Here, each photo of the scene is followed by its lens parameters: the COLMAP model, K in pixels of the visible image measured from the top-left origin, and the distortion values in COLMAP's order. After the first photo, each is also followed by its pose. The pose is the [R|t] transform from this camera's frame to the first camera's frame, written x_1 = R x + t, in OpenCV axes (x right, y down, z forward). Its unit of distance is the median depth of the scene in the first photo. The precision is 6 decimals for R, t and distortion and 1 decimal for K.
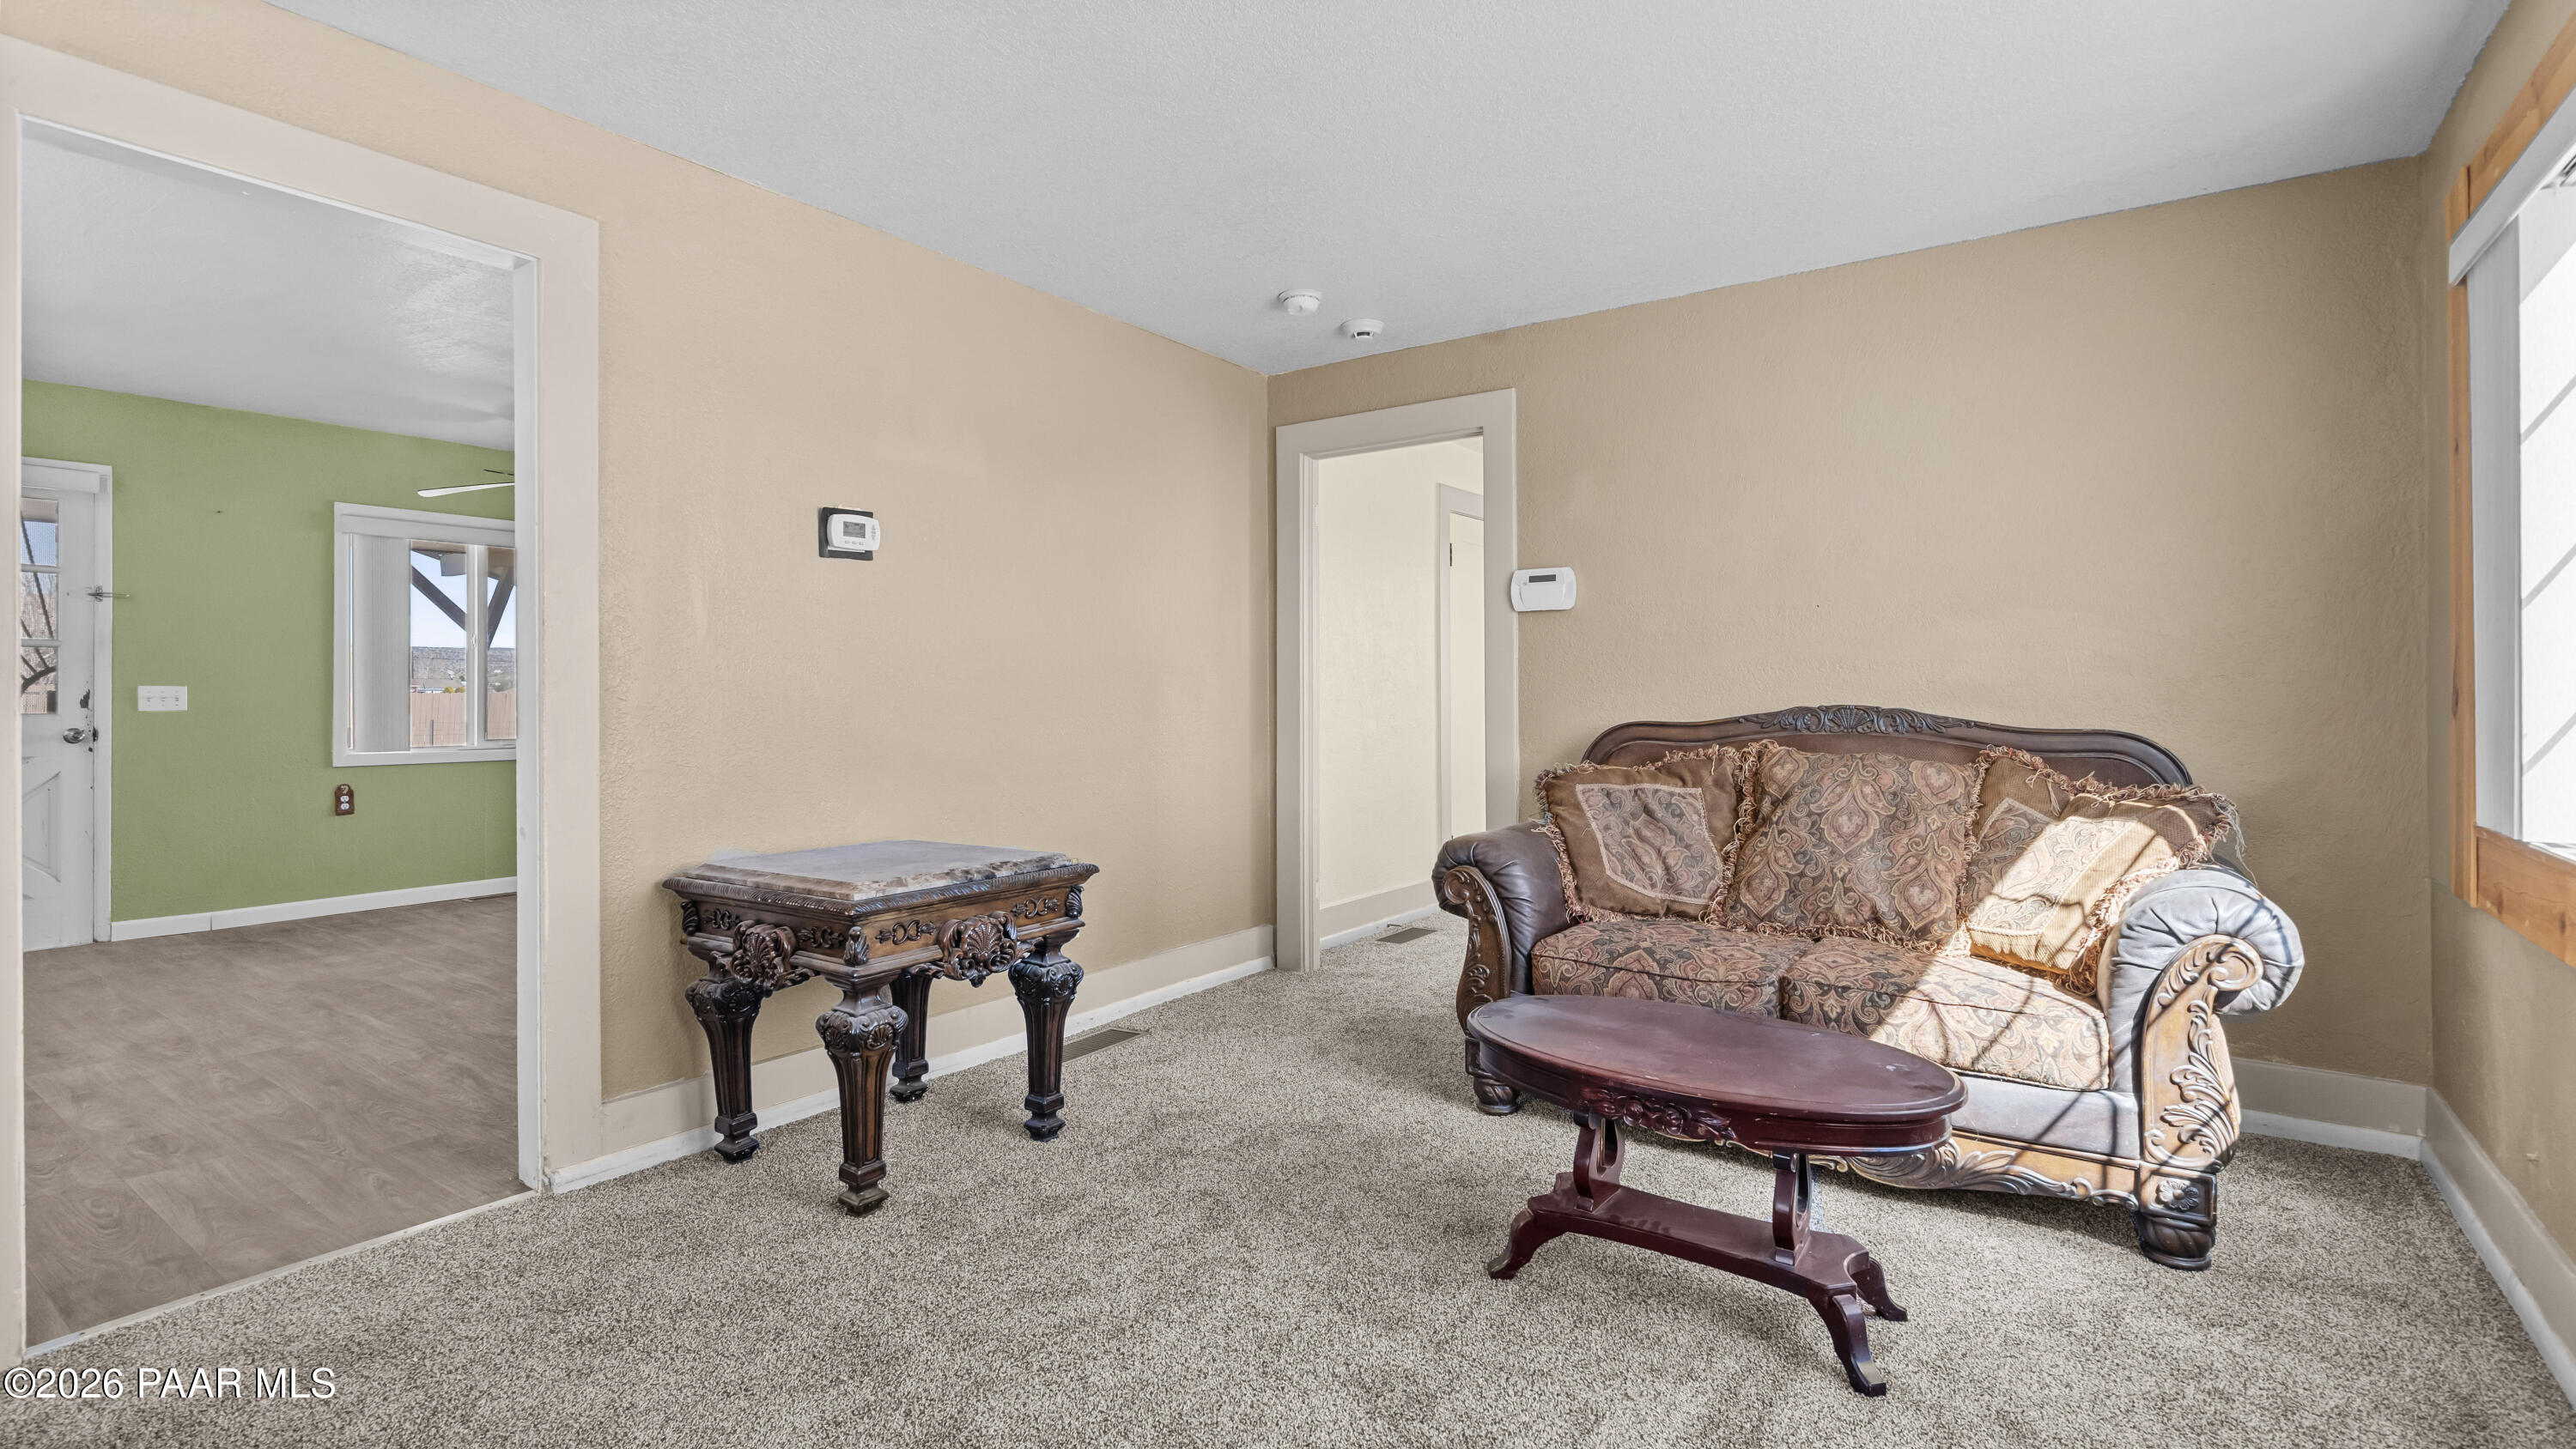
lens RADIAL K [[1188.6, 0, 1282.4], [0, 1188.6, 680.5], [0, 0, 1]] dist [0.002751, 0.000426]
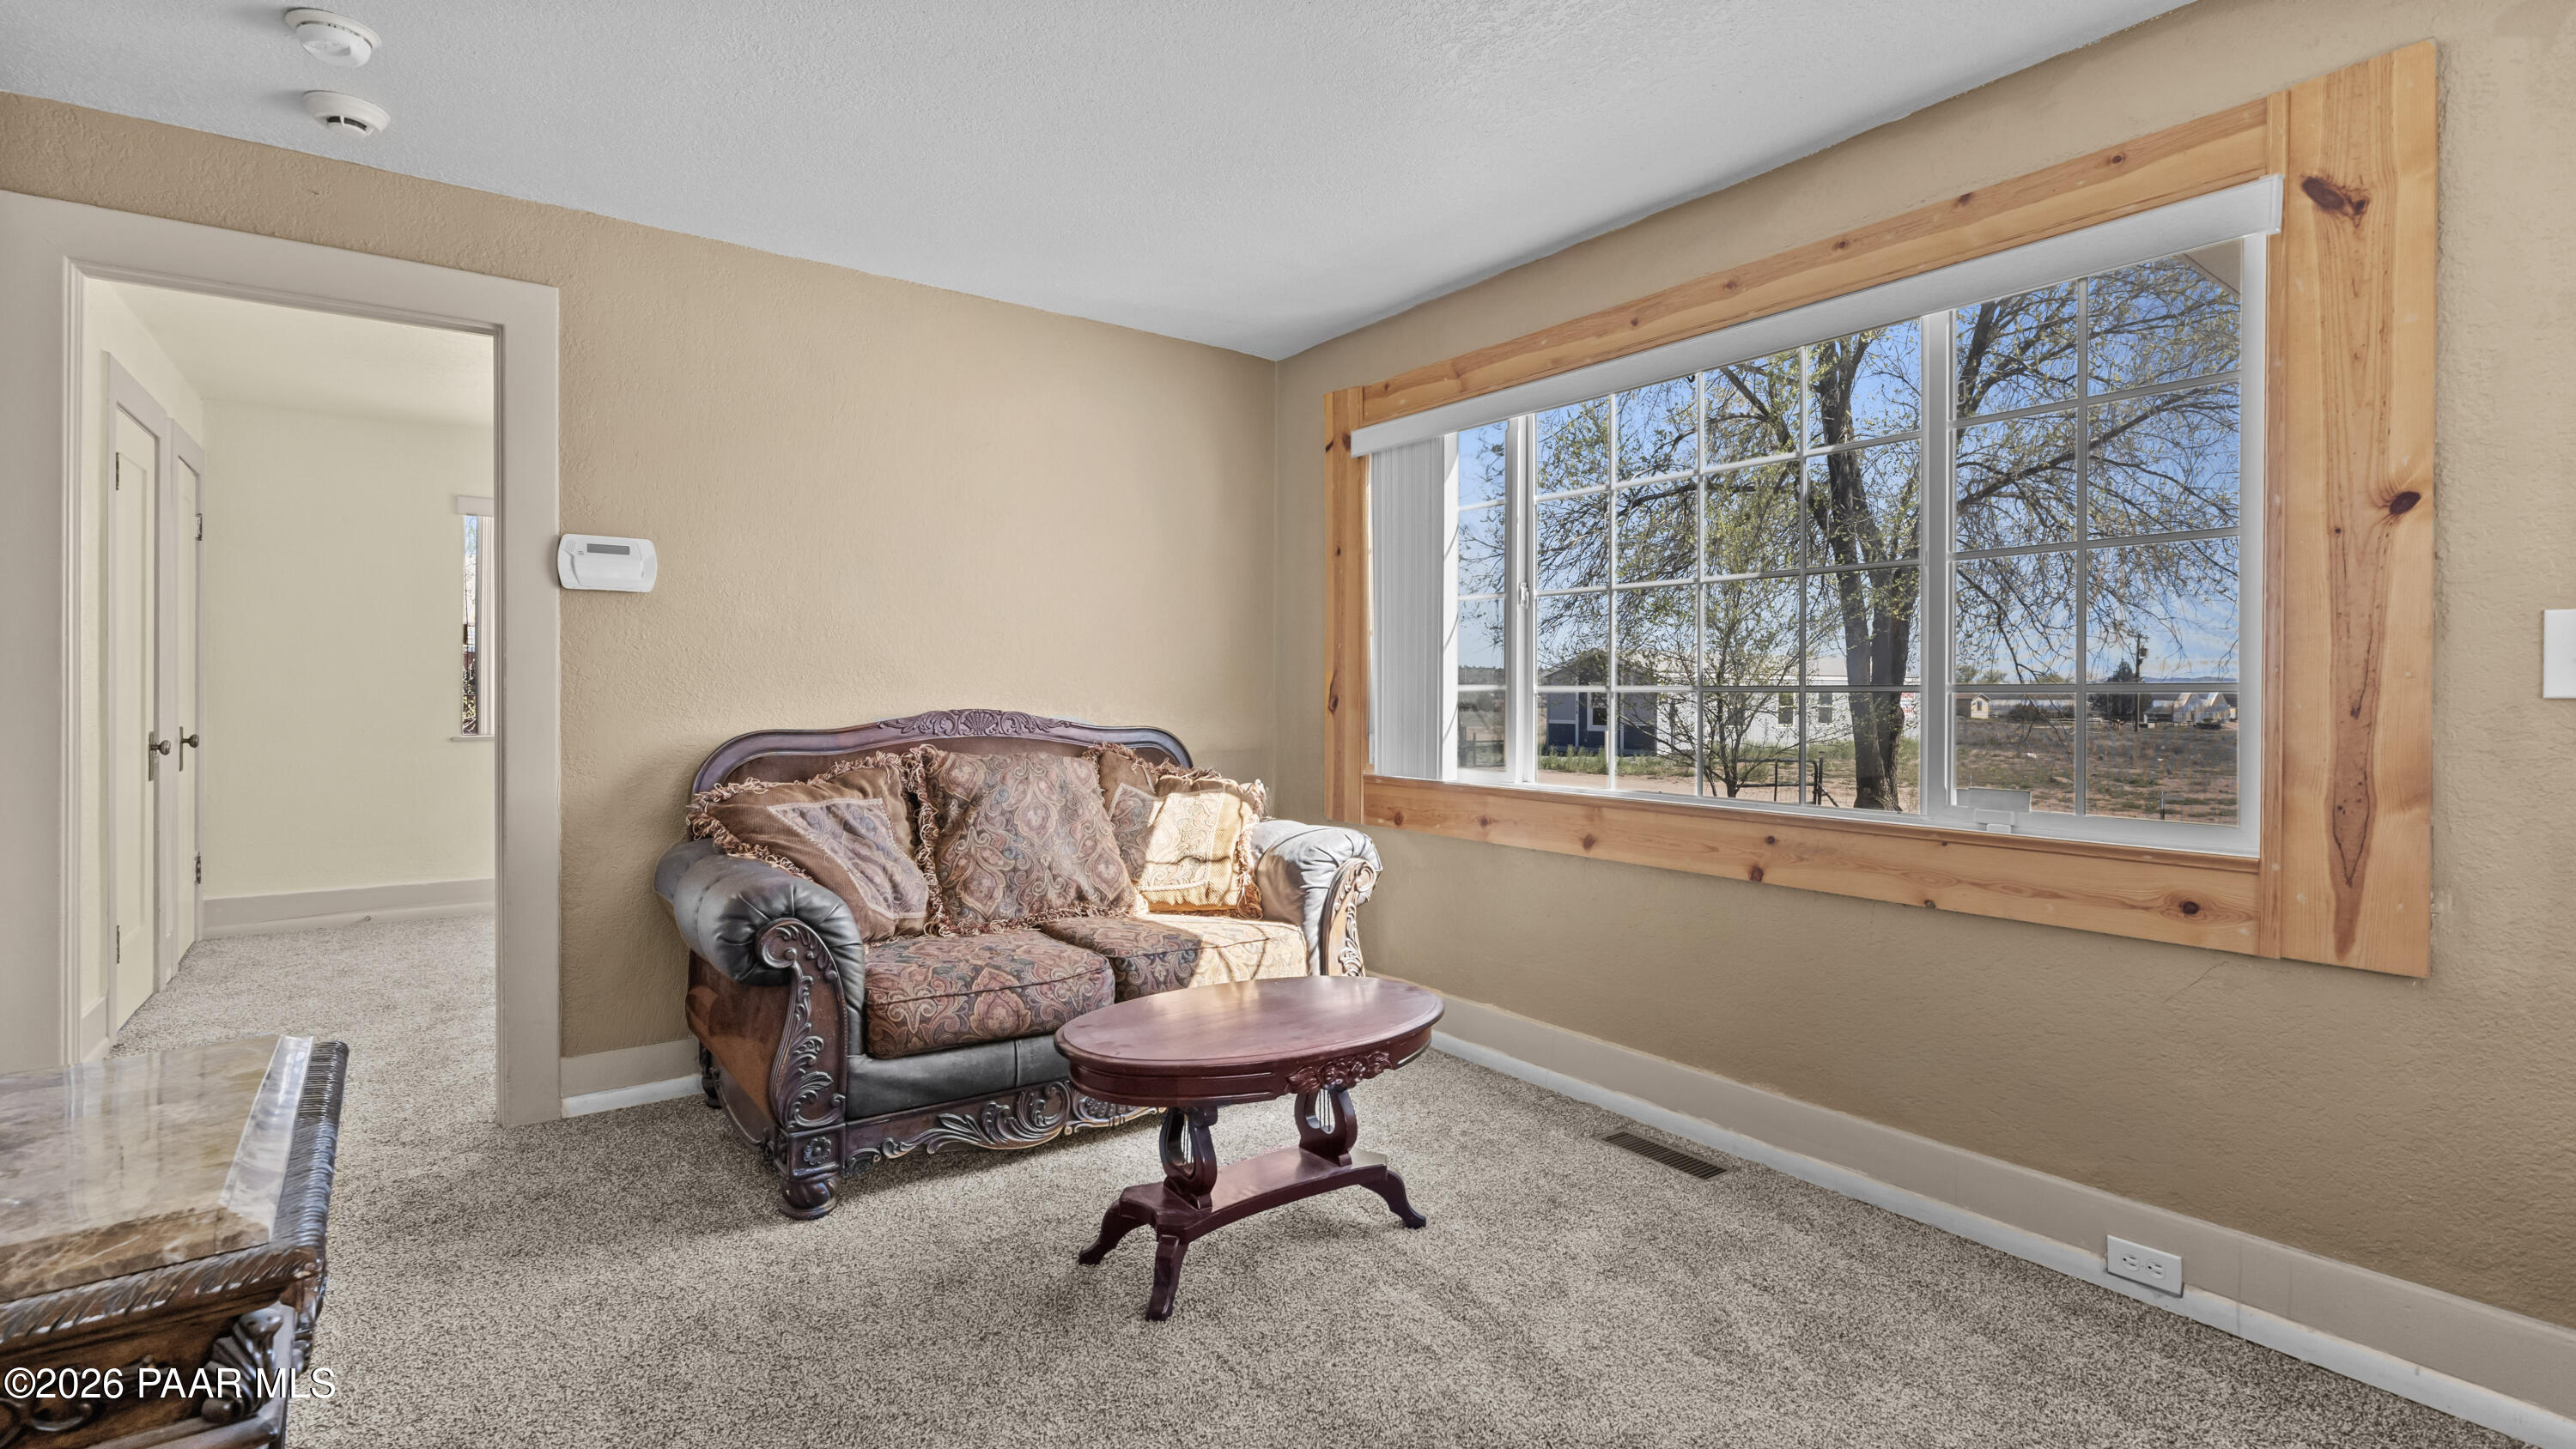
lens RADIAL K [[1178.4, 0, 1284.6], [0, 1178.4, 693.0], [0, 0, 1]] dist [0.004725, 0.000657]
pose [[0.312438, 0.004489, 0.949928, -0.467072], [-0.012916, 0.999916, -0.000477, 0.003284], [-0.949850, -0.012120, 0.312470, 0.427791]]
